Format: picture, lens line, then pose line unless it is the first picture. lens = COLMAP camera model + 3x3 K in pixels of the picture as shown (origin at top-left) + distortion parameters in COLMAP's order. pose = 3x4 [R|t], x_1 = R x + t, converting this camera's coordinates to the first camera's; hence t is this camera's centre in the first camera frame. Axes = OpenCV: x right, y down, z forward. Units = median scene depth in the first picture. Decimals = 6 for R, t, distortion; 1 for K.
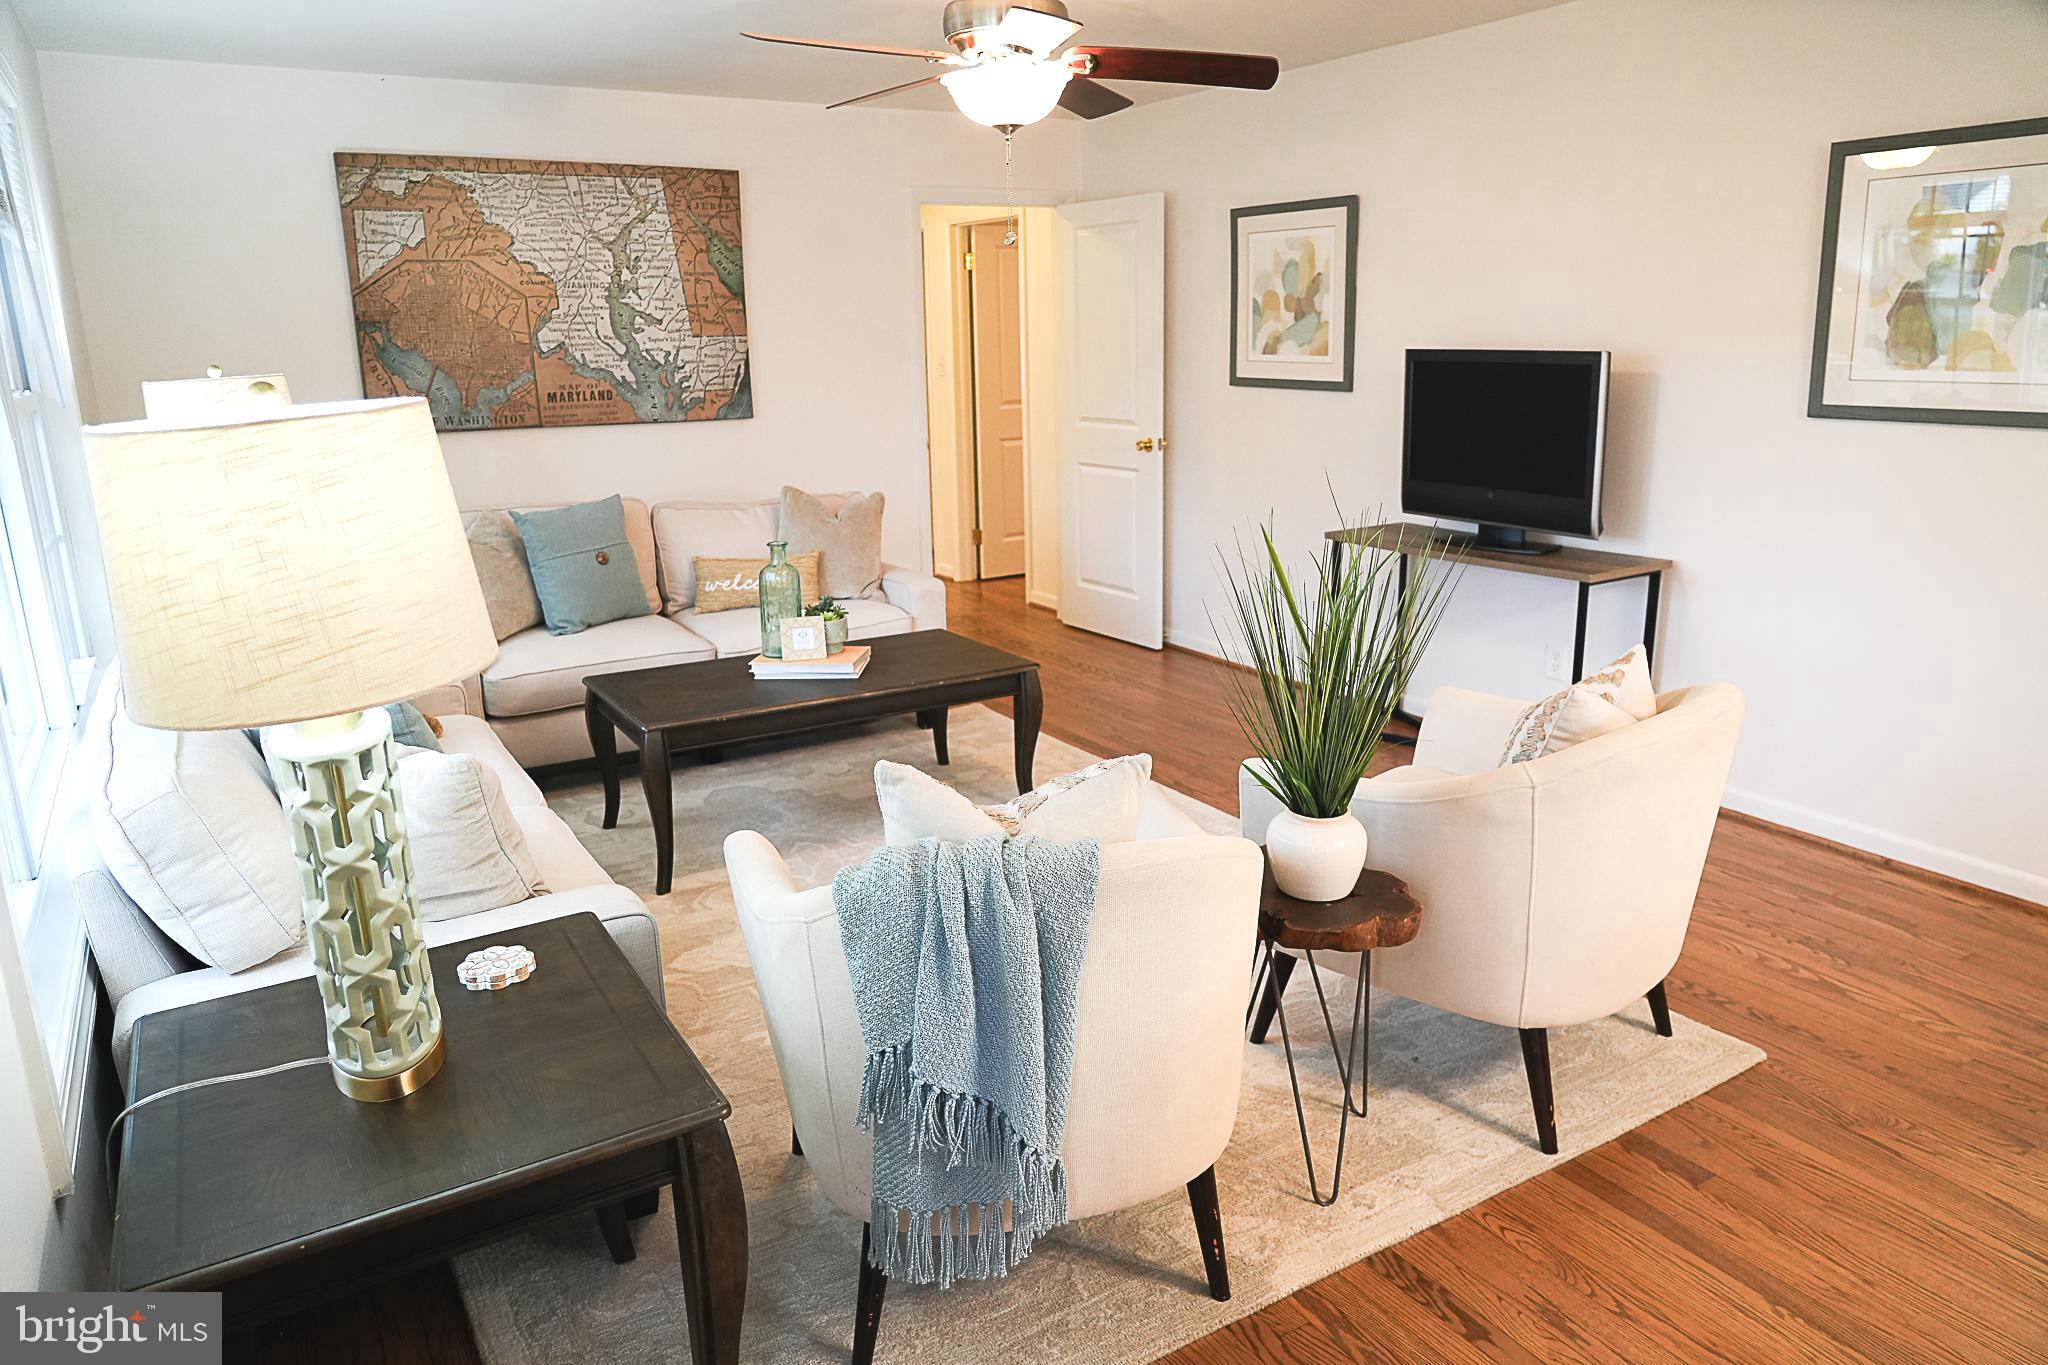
lens RADIAL K [[1381.2, 0, 1021.0], [0, 1381.2, 685.6], [0, 0, 1]] dist [-0.026921, 0.015903]
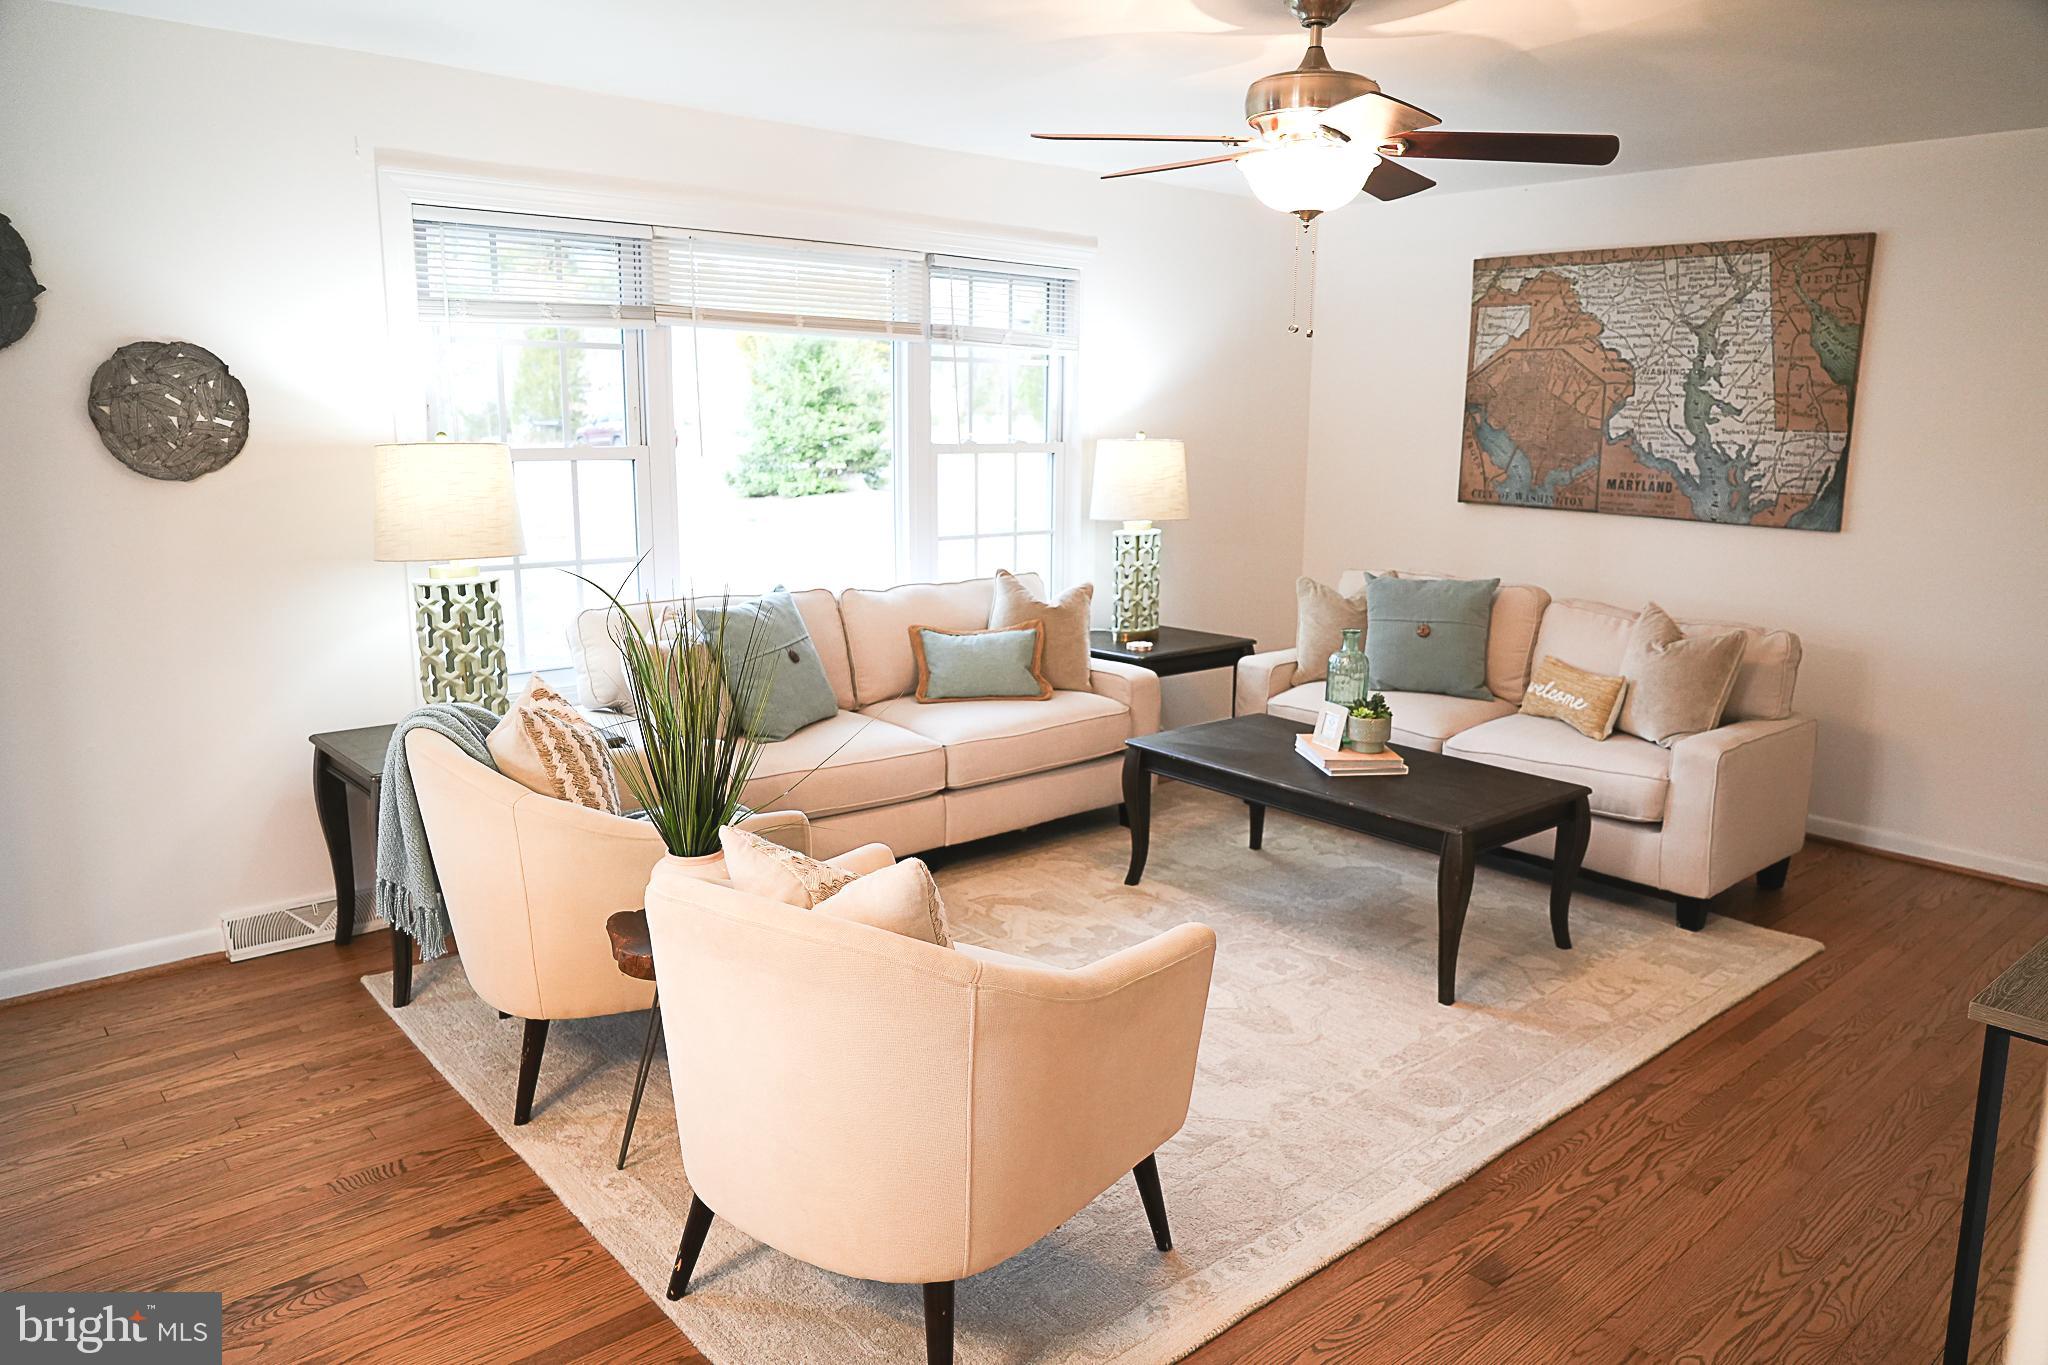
lens RADIAL K [[1381.2, 0, 1020.9], [0, 1381.2, 666.2], [0, 0, 1]] dist [-0.026921, 0.015903]
pose [[0.169681, 0.201959, -0.964583, 0.561500], [-0.264554, 0.952185, 0.152825, -0.124238], [0.949326, 0.229253, 0.214997, 0.418744]]
